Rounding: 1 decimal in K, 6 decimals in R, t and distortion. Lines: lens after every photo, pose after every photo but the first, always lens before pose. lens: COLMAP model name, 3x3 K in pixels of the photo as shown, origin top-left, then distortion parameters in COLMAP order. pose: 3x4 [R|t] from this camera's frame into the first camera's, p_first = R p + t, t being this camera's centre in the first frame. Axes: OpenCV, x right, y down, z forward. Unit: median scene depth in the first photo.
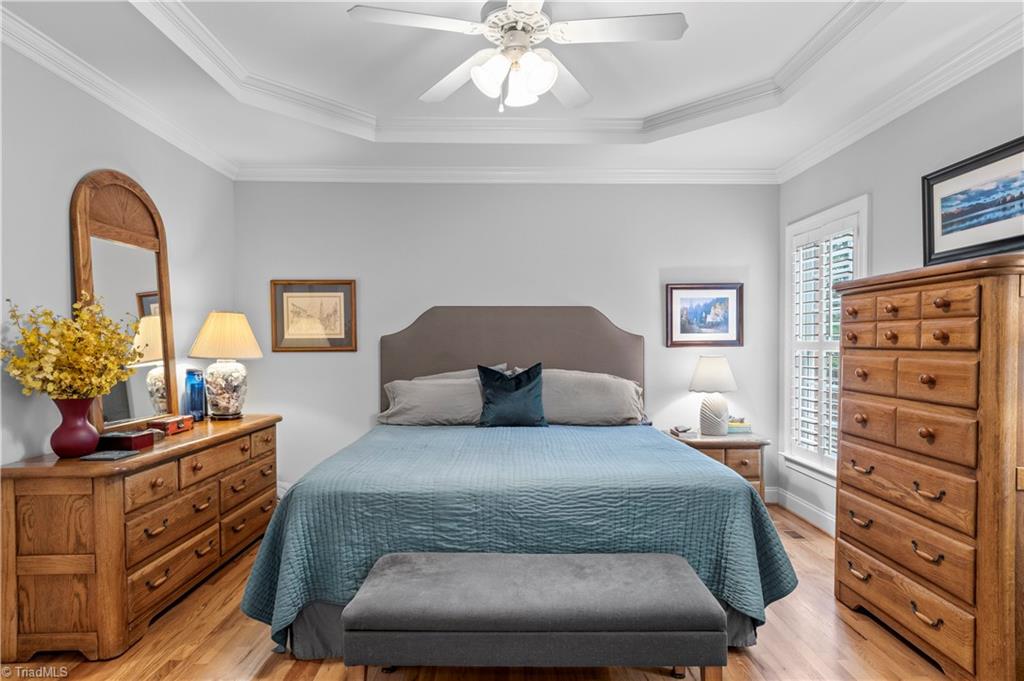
lens RADIAL K [[556.9, 0, 515.1], [0, 556.9, 356.1], [0, 0, 1]] dist [0.002793, 0.000555]
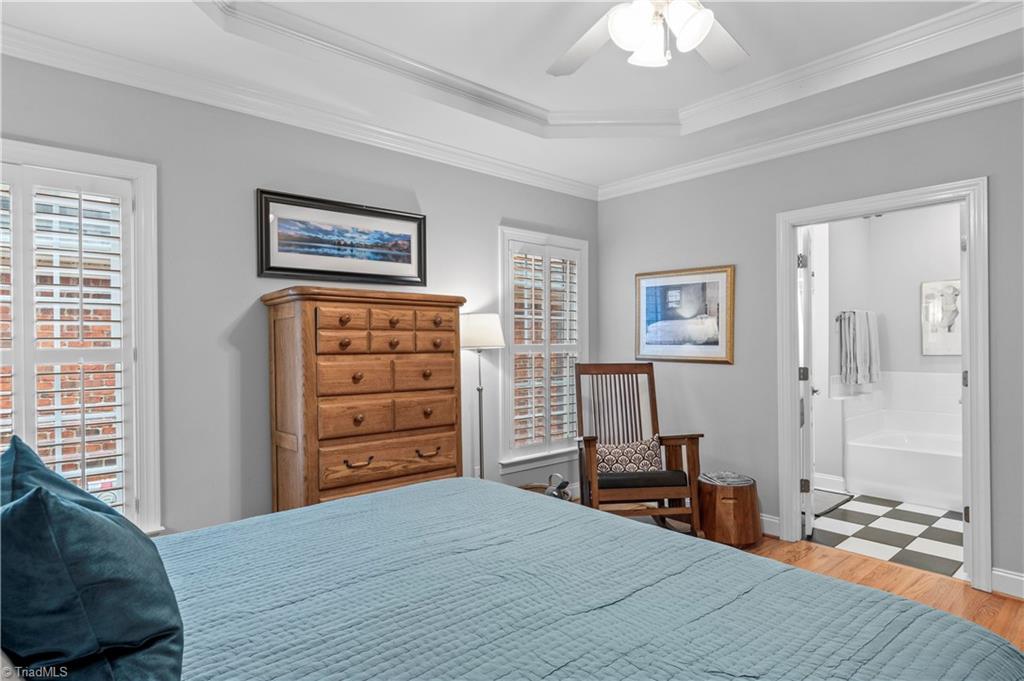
lens RADIAL K [[556.9, 0, 515.1], [0, 556.9, 356.1], [0, 0, 1]] dist [0.002793, 0.000555]
pose [[-0.636558, -0.012536, 0.771127, -0.425175], [0.025095, 0.999002, 0.036956, -0.042355], [-0.770820, 0.042876, -0.635608, 1.483774]]
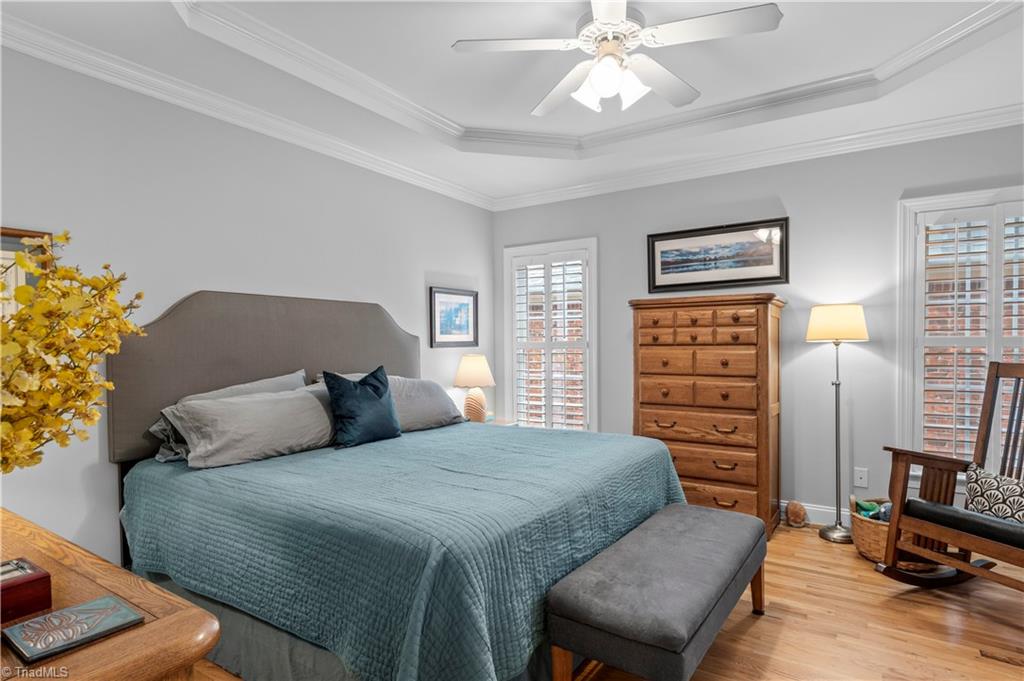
lens RADIAL K [[543.2, 0, 535.7], [0, 543.2, 361.7], [0, 0, 1]] dist [0.003300, 0.000202]
pose [[0.553364, -0.030704, 0.832373, -0.809756], [0.028071, 0.999440, 0.018206, -0.005316], [-0.832466, 0.013291, 0.553916, 0.484714]]
